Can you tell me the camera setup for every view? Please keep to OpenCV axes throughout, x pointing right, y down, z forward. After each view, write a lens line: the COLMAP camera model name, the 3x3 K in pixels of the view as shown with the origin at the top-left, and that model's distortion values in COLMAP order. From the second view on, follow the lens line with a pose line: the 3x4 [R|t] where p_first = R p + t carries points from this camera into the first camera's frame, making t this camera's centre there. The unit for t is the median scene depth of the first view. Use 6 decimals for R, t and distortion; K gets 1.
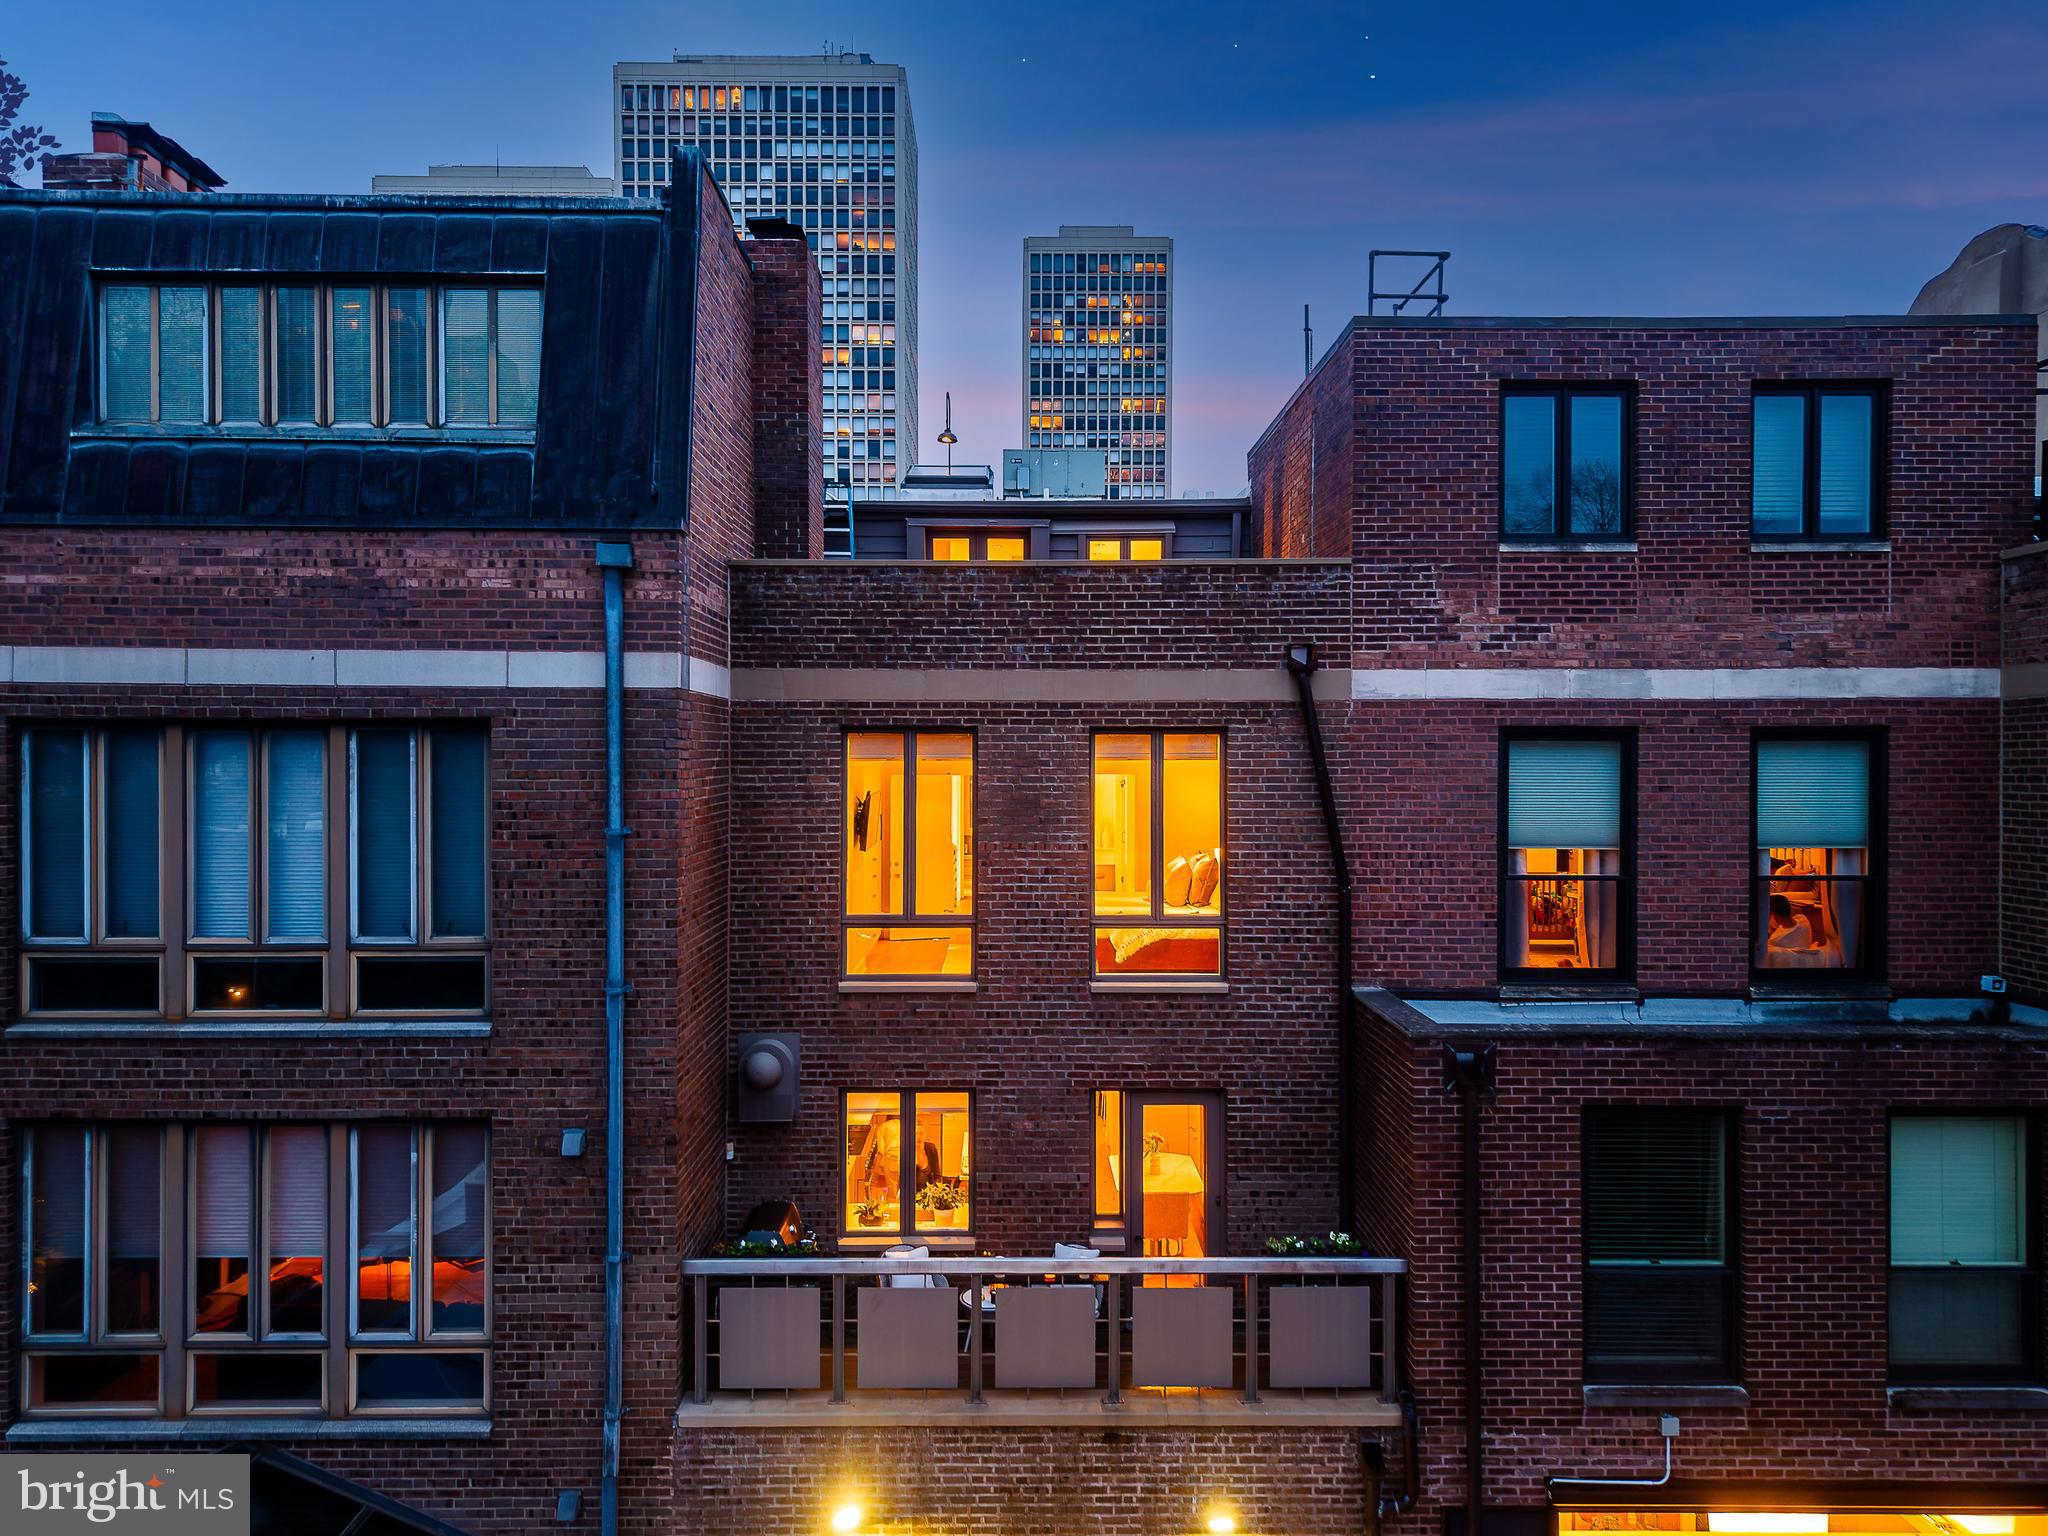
lens RADIAL K [[1381.6, 0, 1017.5], [0, 1381.6, 802.1], [0, 0, 1]] dist [0.003265, 0.000111]
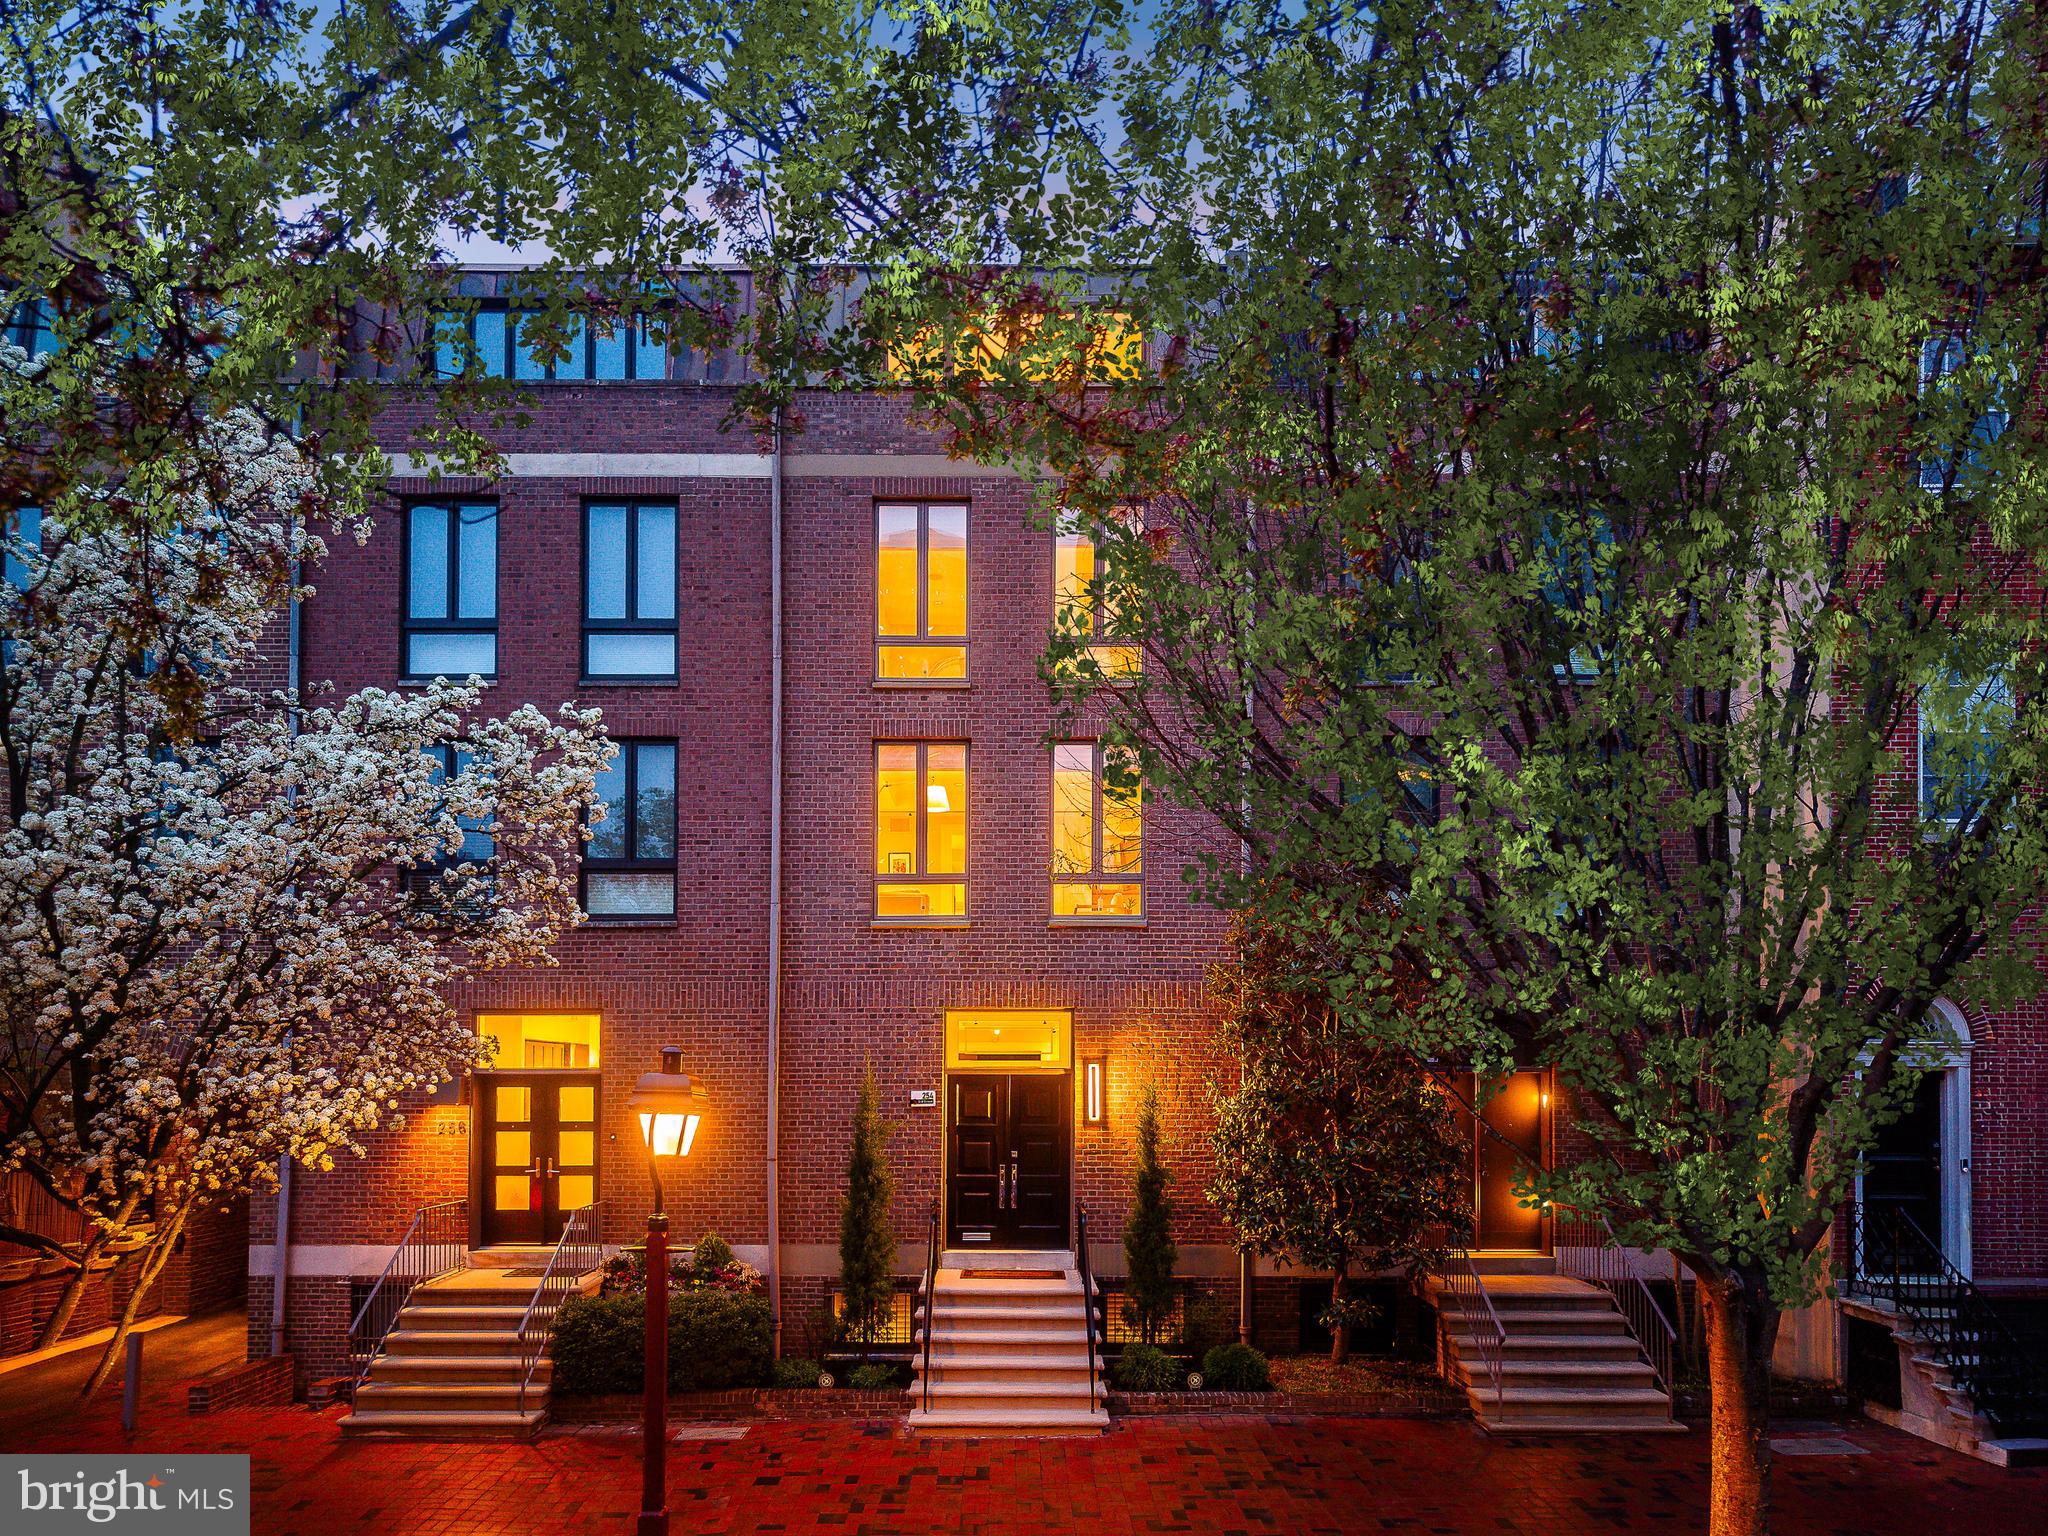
lens RADIAL K [[1381.6, 0, 1017.5], [0, 1381.6, 802.1], [0, 0, 1]] dist [0.003265, 0.000111]
pose [[0.999997, 0.001404, 0.001950, 0.001096], [-0.001377, 0.999899, -0.014151, 0.021204], [-0.001970, 0.014148, 0.999898, -0.031039]]
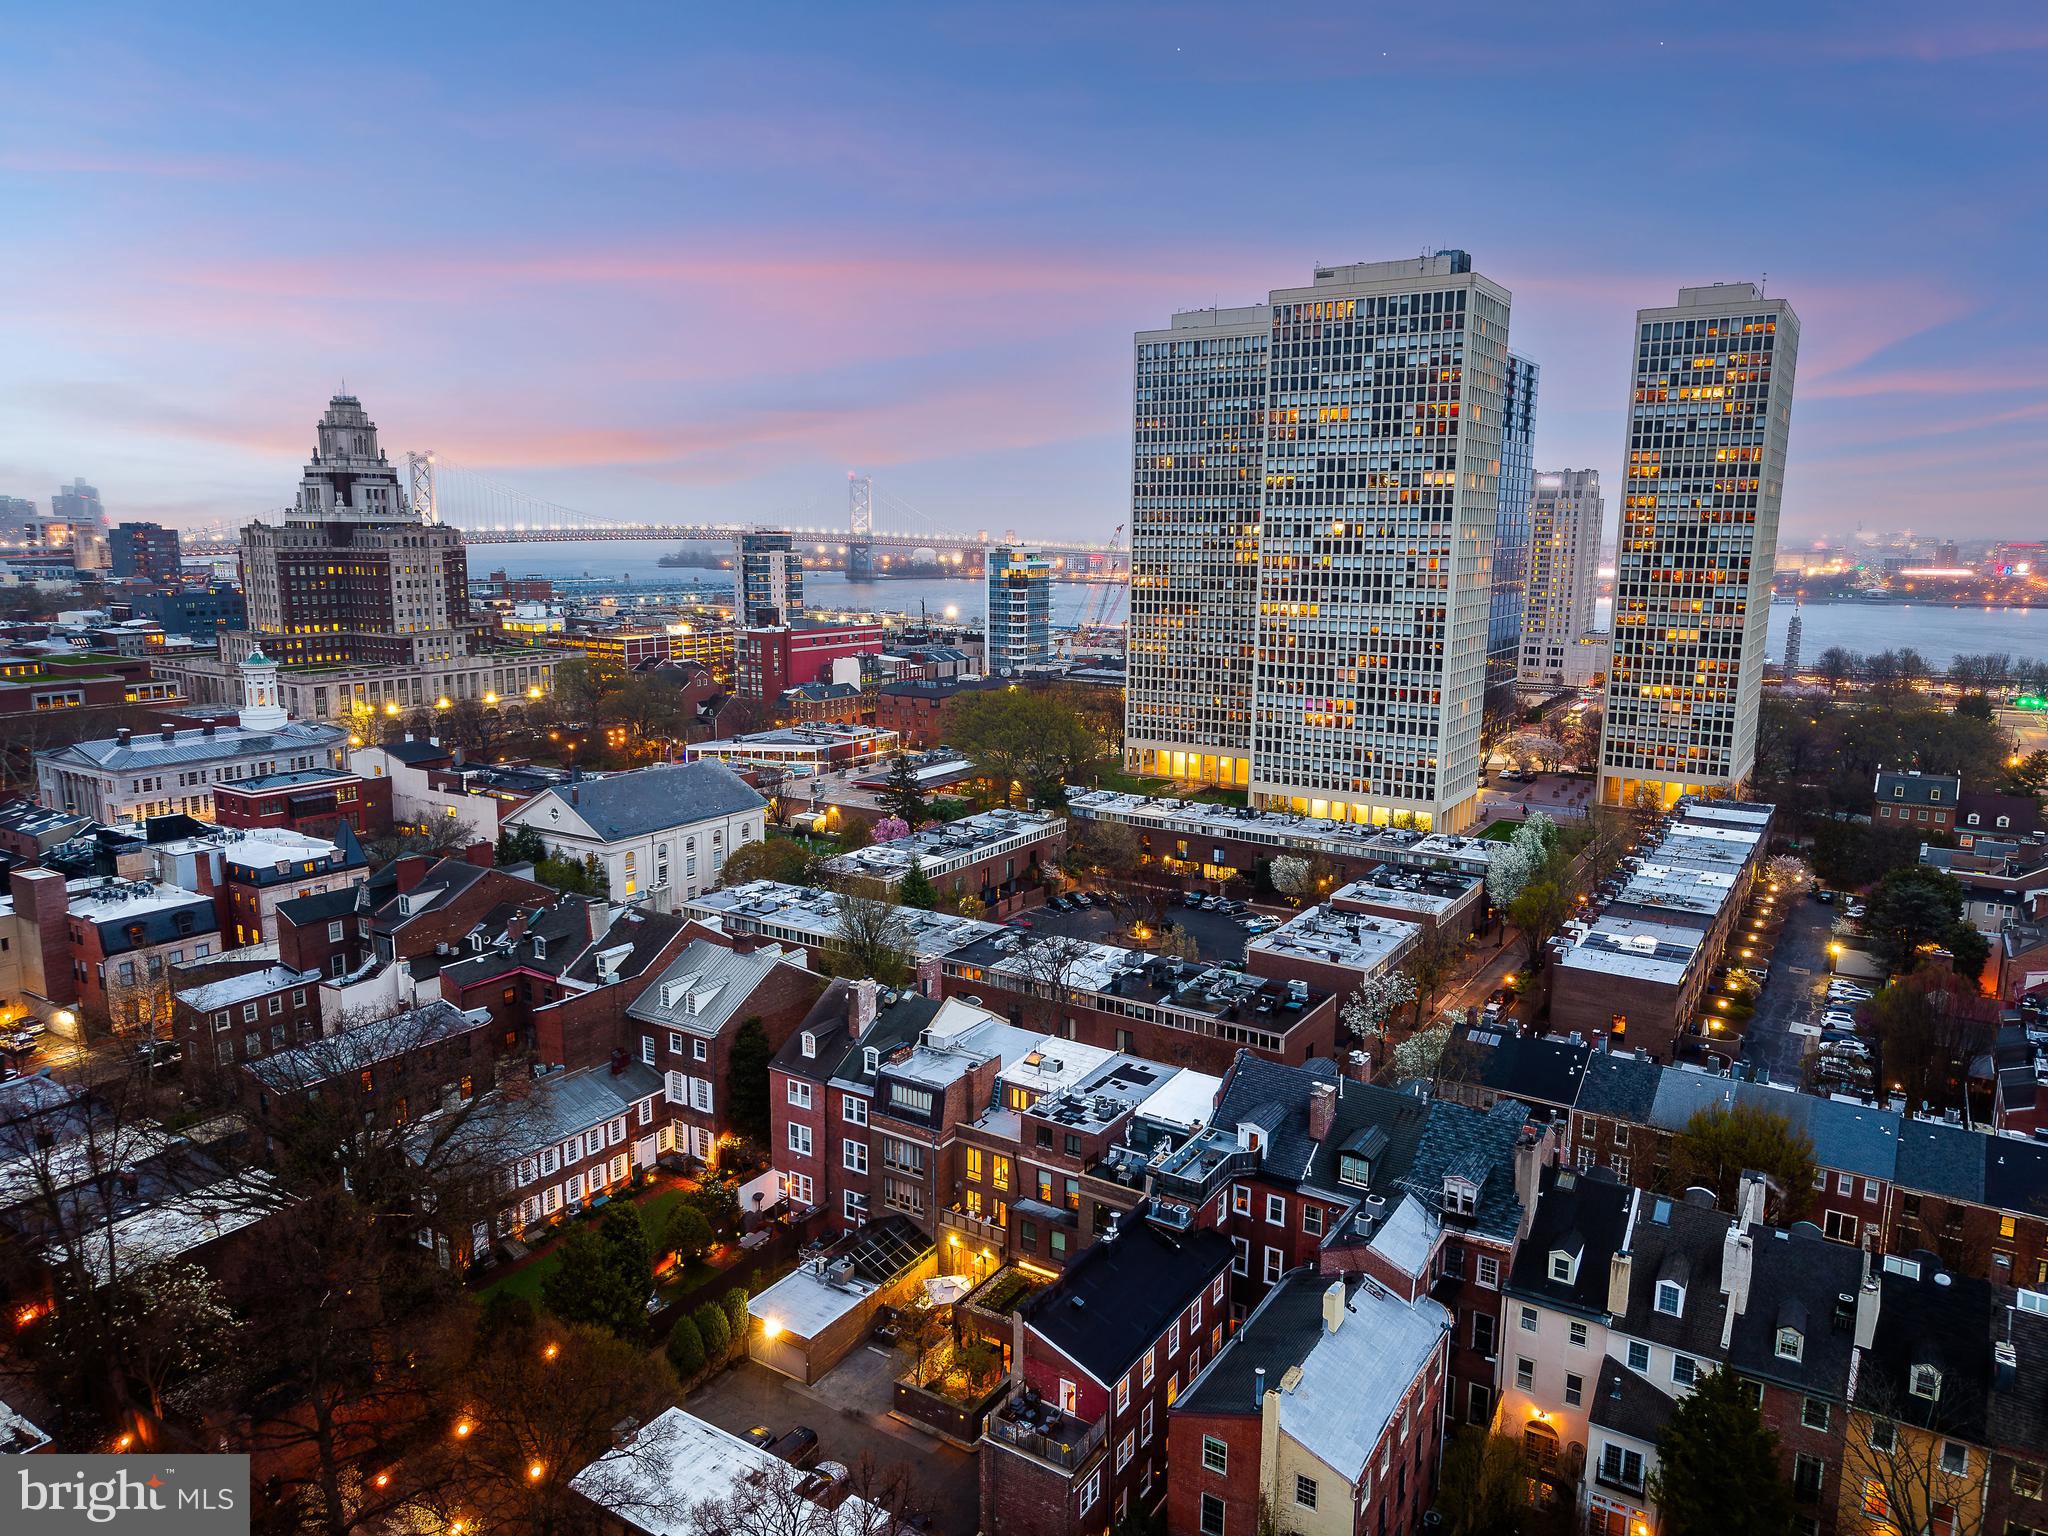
lens RADIAL K [[1359.7, 0, 1012.8], [0, 1359.7, 813.2], [0, 0, 1]] dist [0.098382, -0.159802]
pose [[0.832480, 0.117900, -0.541365, 0.319759], [-0.017089, 0.982096, 0.187605, -0.265232], [0.553791, -0.146926, 0.819590, -0.389025]]
